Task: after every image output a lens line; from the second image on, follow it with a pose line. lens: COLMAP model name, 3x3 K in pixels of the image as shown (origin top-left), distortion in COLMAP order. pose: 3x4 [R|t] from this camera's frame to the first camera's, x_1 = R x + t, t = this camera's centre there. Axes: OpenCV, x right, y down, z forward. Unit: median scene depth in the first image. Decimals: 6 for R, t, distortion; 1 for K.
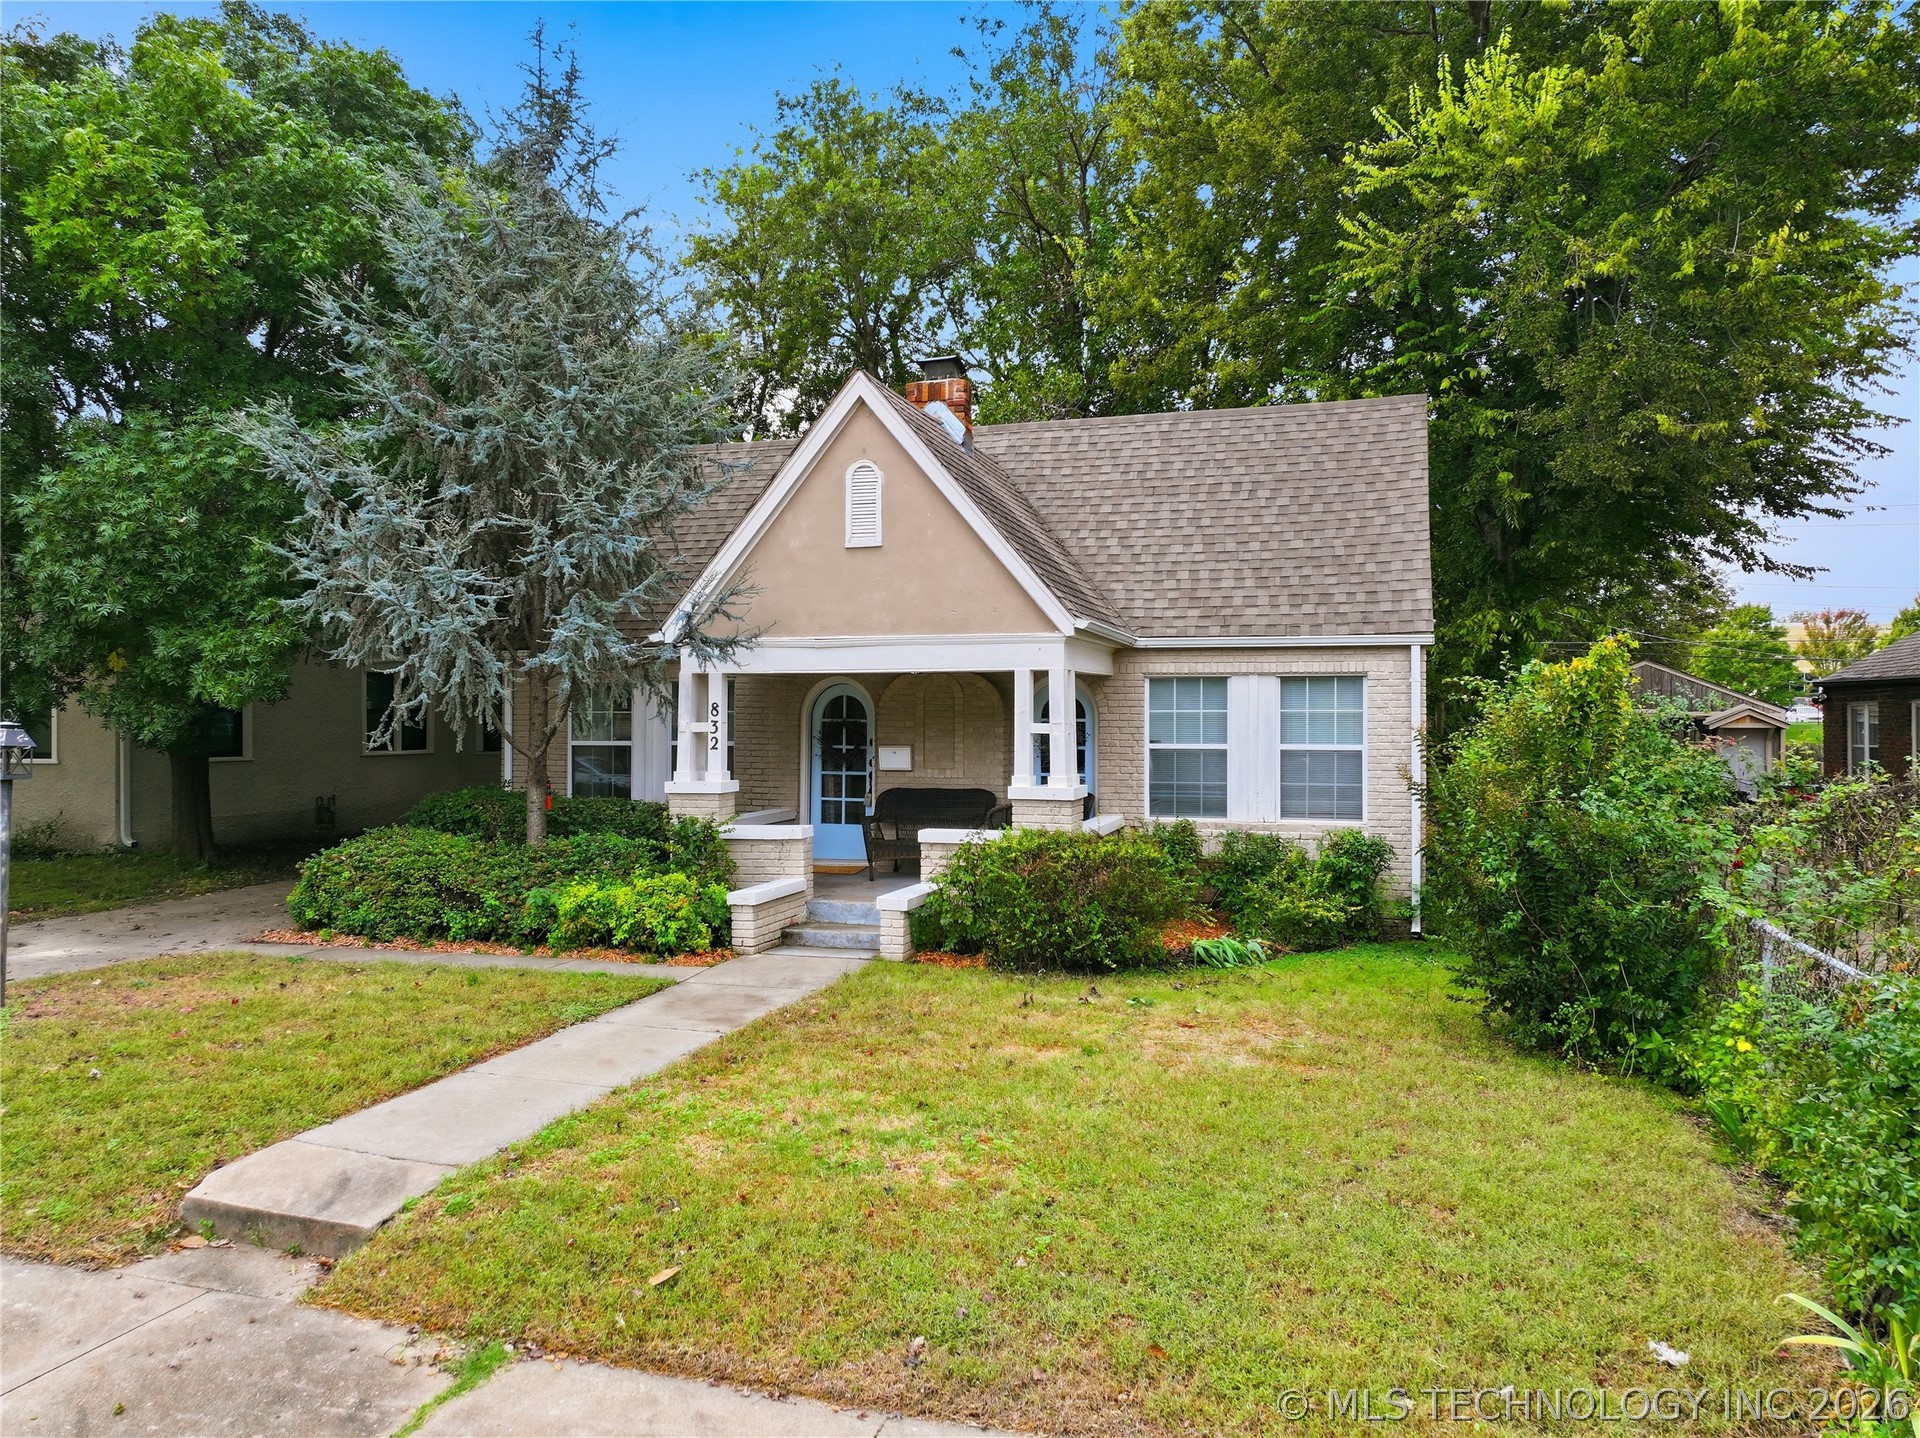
lens RADIAL K [[1337.8, 0, 960.0], [0, 1337.8, 719.0], [0, 0, 1]] dist [0.003547, 0.006272]
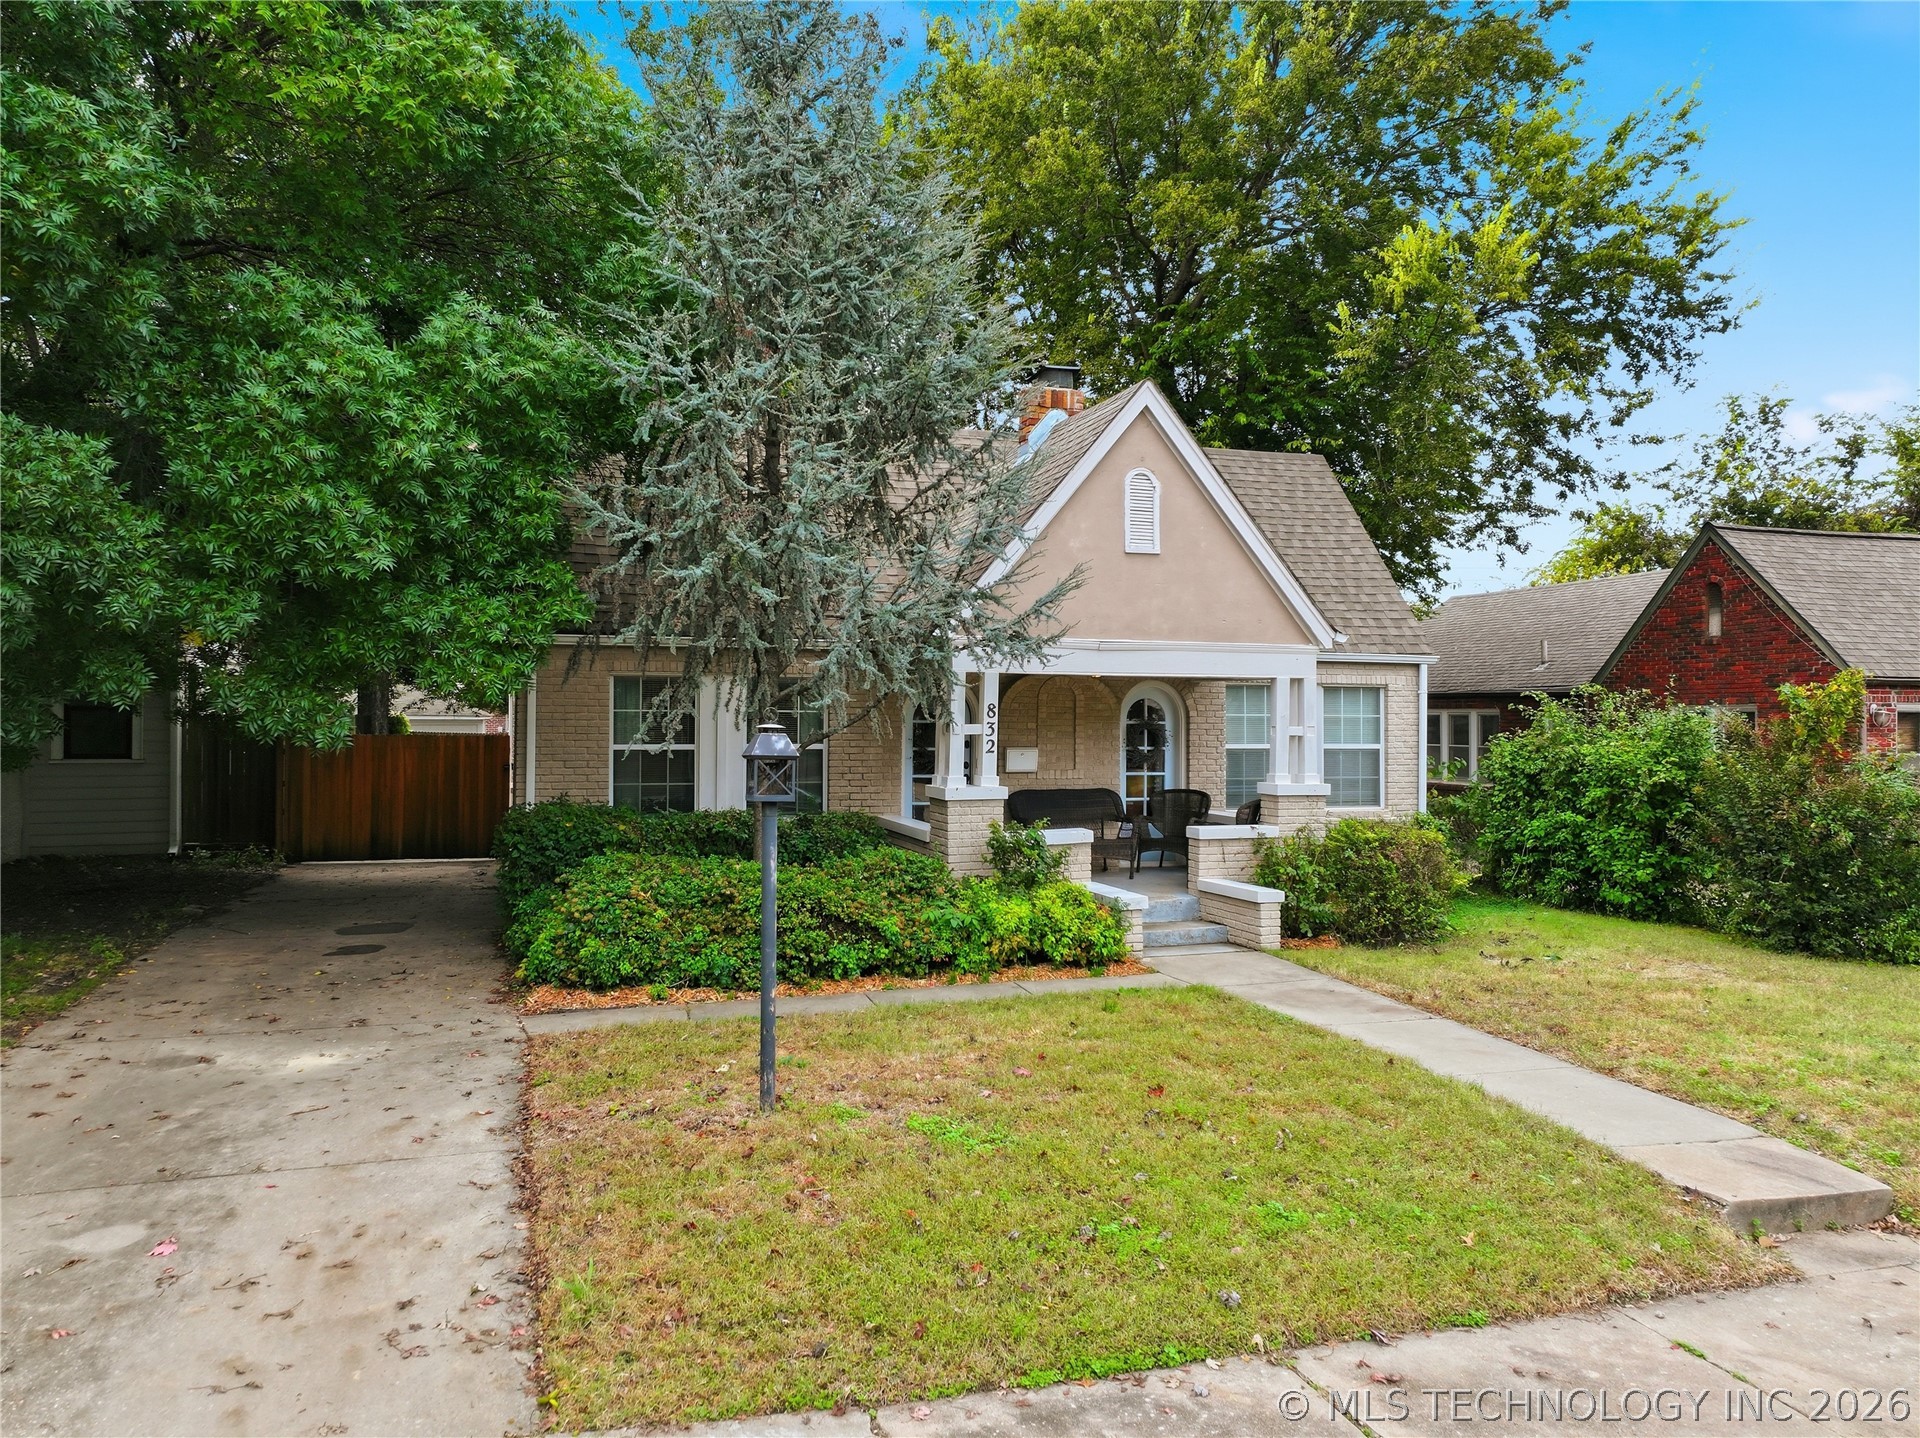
lens RADIAL K [[1337.8, 0, 960.0], [0, 1337.8, 719.0], [0, 0, 1]] dist [0.003547, 0.006272]
pose [[0.814799, 0.005406, 0.579719, -0.772169], [-0.005730, 0.999983, -0.001272, 0.000180], [-0.579716, -0.002285, 0.814816, 0.246651]]
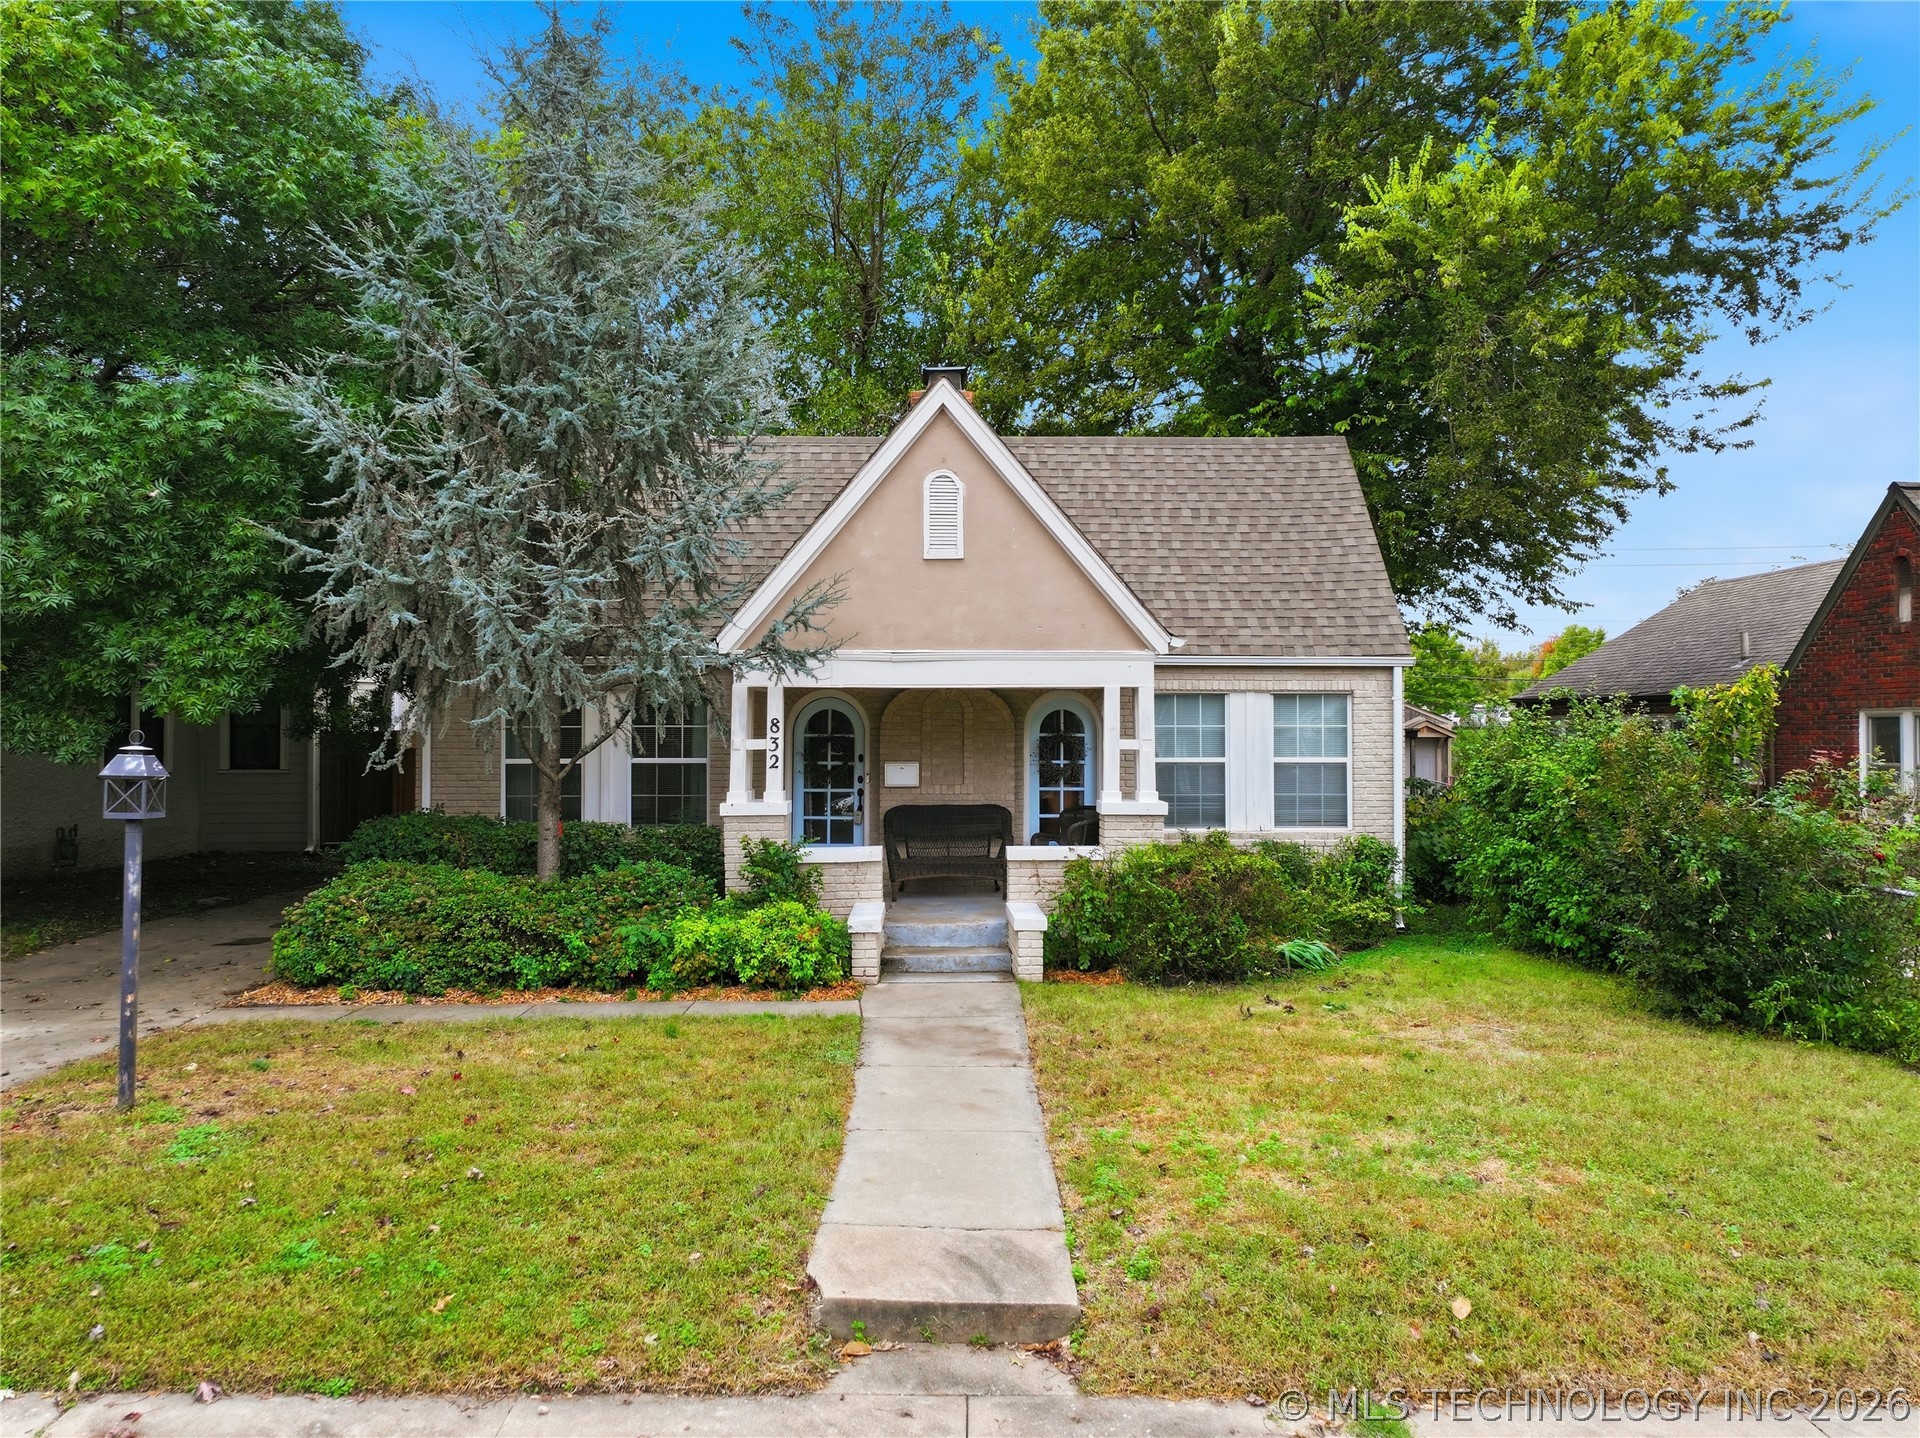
lens RADIAL K [[1339.3, 0, 960.0], [0, 1339.3, 719.0], [0, 0, 1]] dist [0.007946, 0.007258]
pose [[0.949946, 0.001098, 0.312411, -0.363283], [0.000737, 0.999983, -0.005755, -0.006273], [-0.312413, 0.005698, 0.949929, 0.069734]]
